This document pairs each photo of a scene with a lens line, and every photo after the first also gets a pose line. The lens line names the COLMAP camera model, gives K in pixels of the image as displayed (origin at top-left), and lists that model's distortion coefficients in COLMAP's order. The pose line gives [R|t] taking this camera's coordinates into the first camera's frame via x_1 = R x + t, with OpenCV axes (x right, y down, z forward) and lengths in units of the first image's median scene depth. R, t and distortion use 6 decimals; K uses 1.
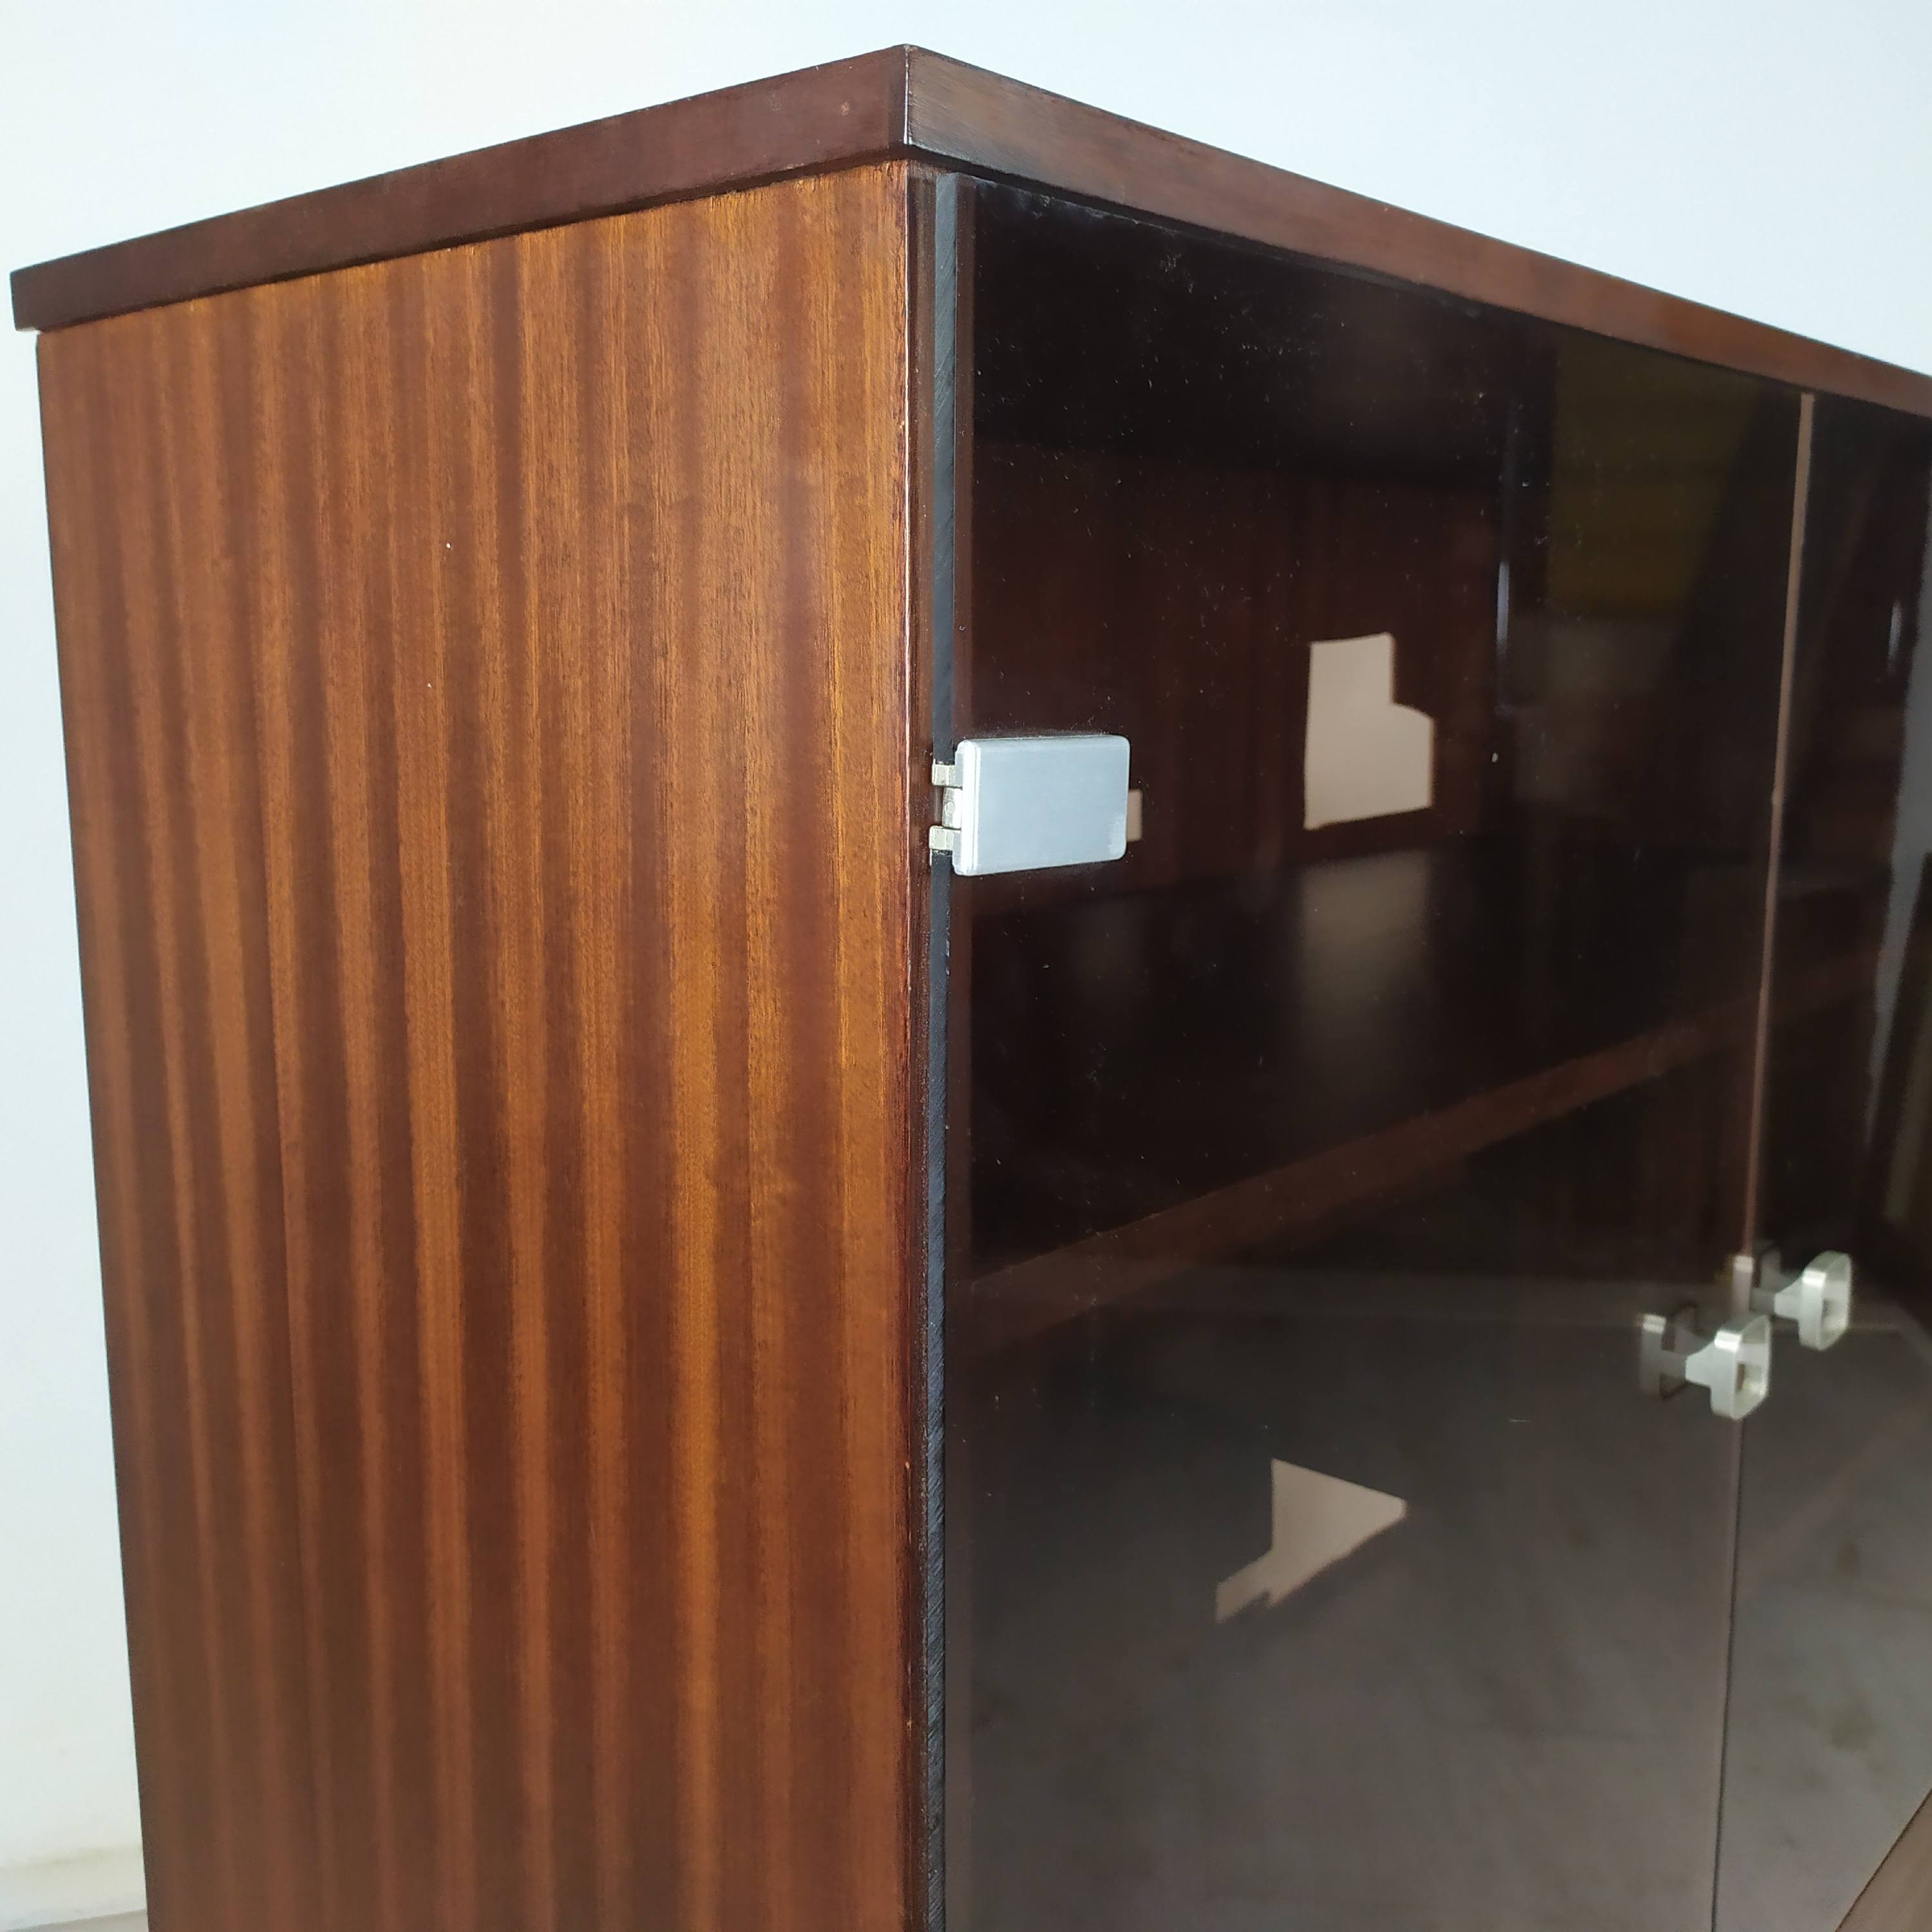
lens RADIAL K [[1942.8, 0, 958.0], [0, 1942.8, 962.4], [0, 0, 1]] dist [0.028678, 0.022008]
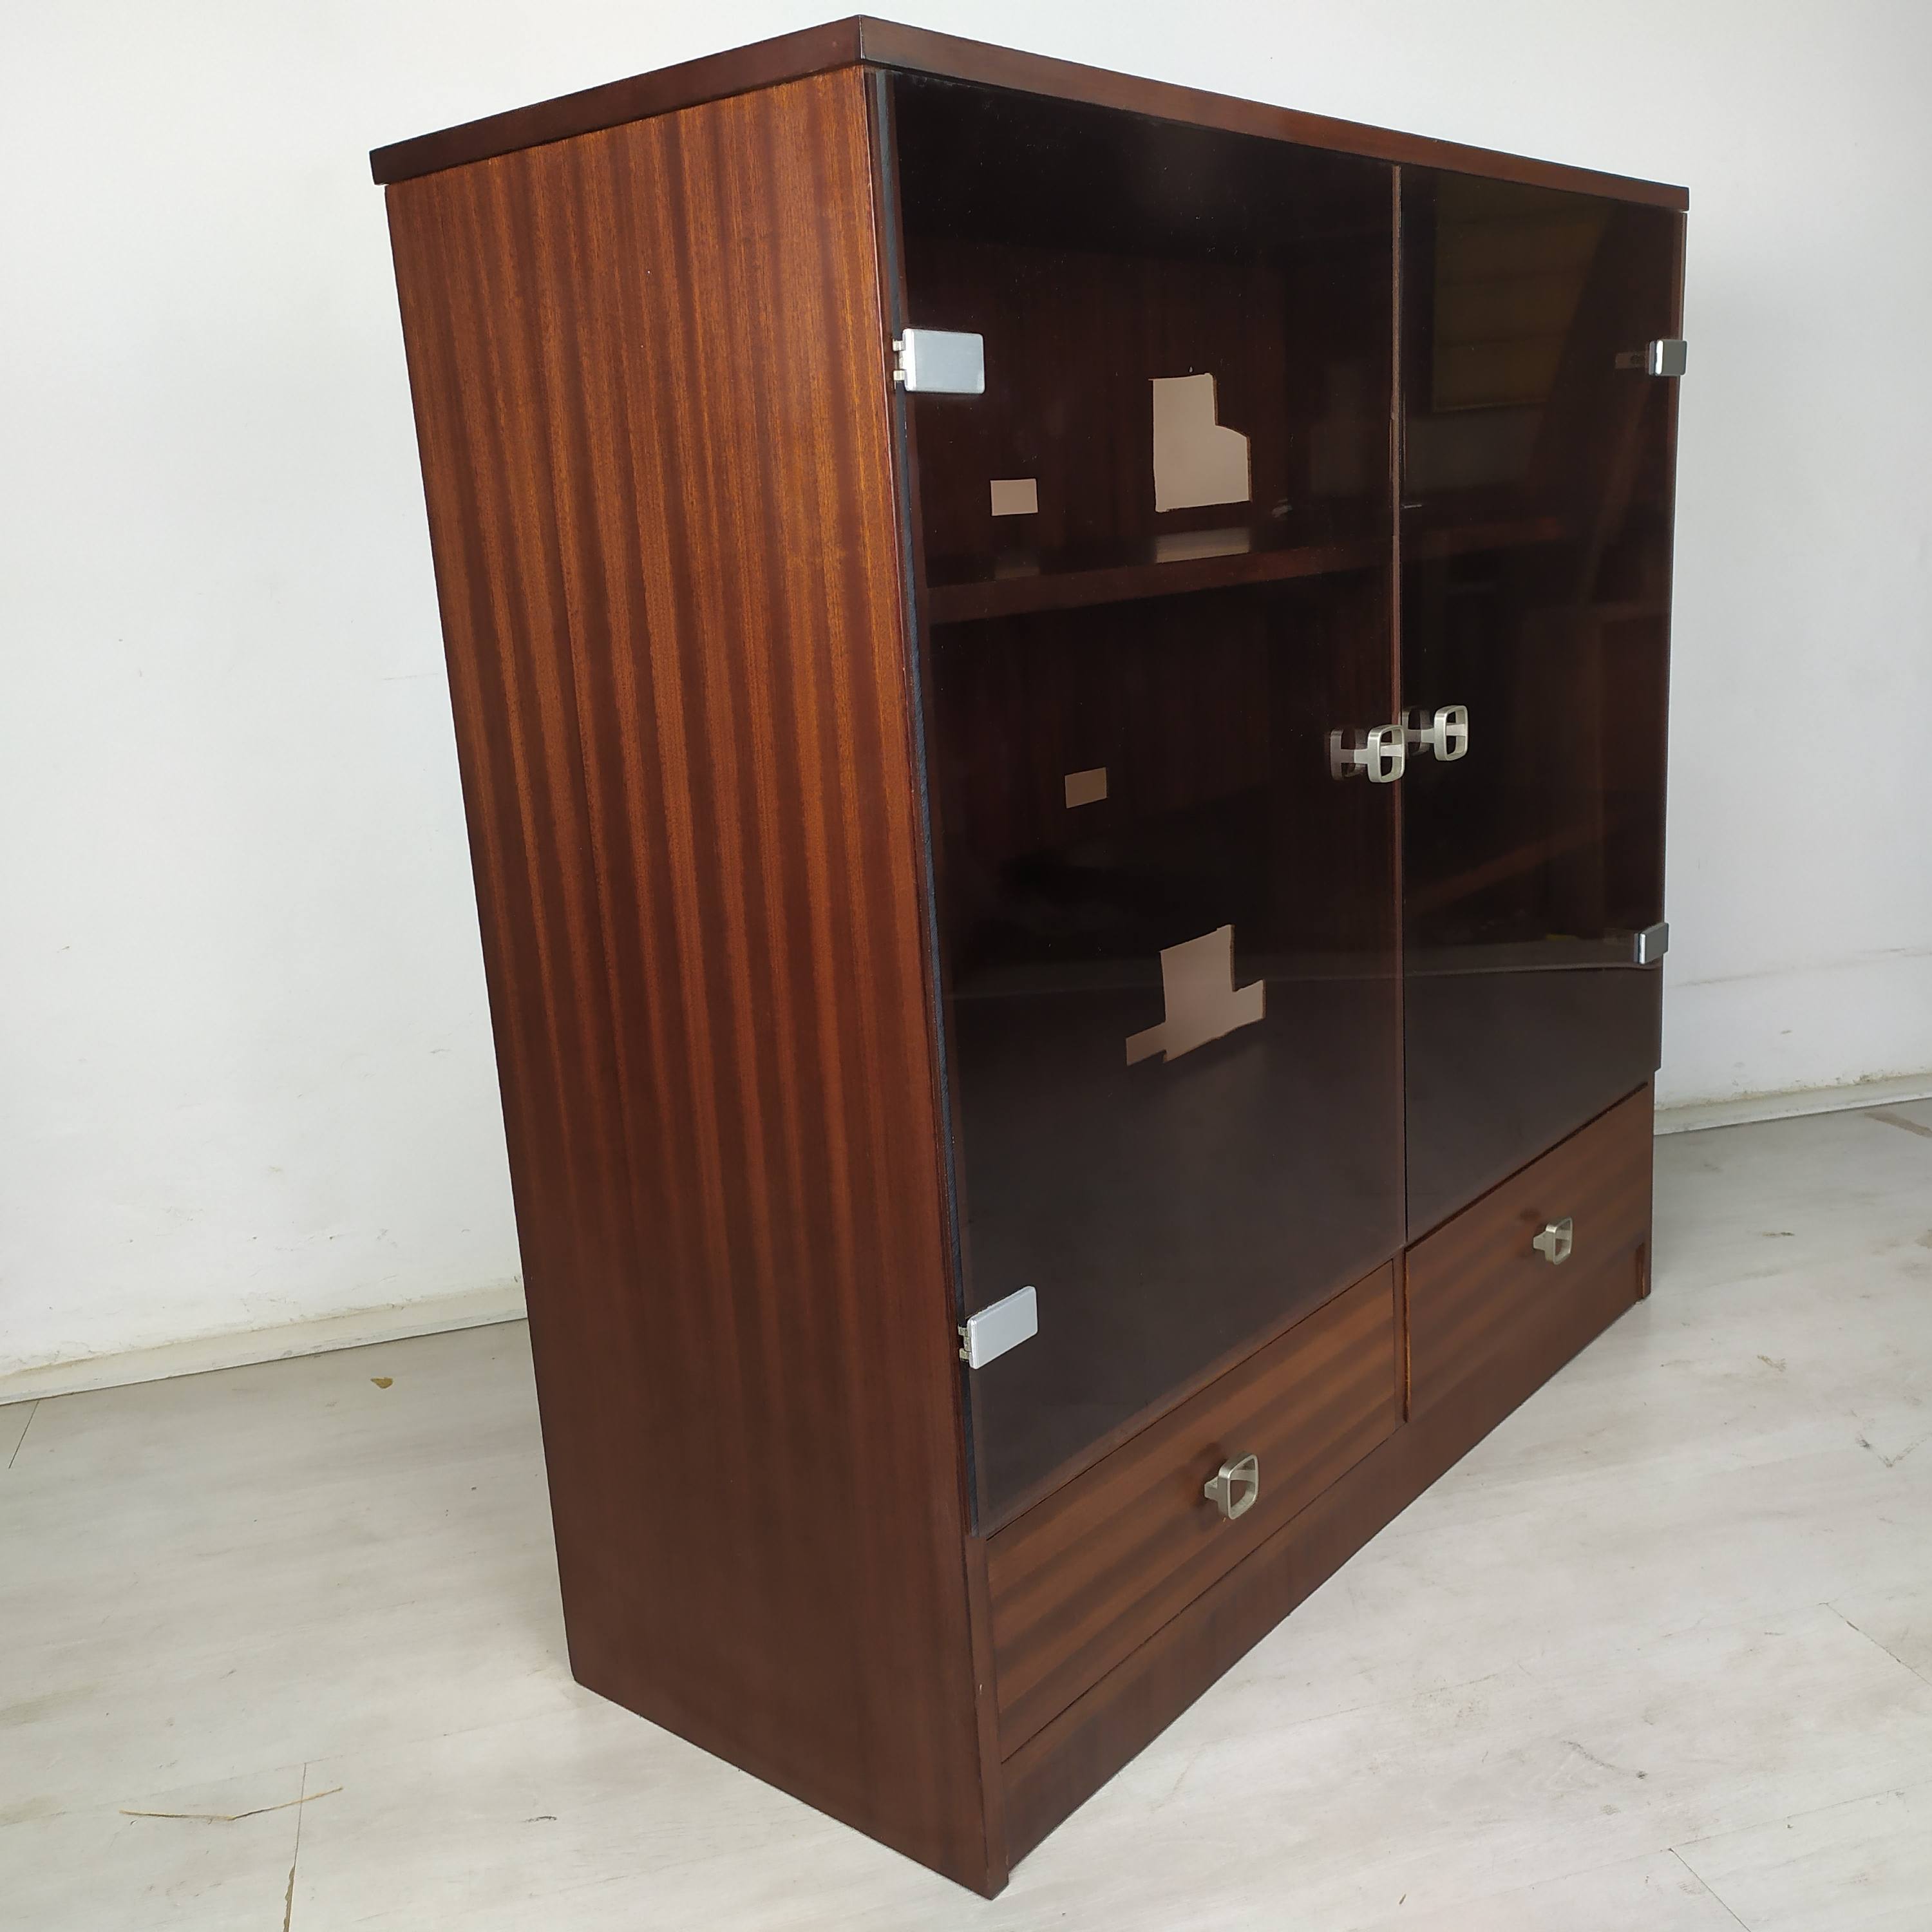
lens RADIAL K [[1907.7, 0, 970.5], [0, 1907.7, 993.8], [0, 0, 1]] dist [0.051694, 0.000560]
pose [[0.997619, -0.067808, 0.012619, -0.002351], [0.066612, 0.994668, 0.078730, 0.443341], [-0.017890, -0.077702, 0.996816, -1.184396]]
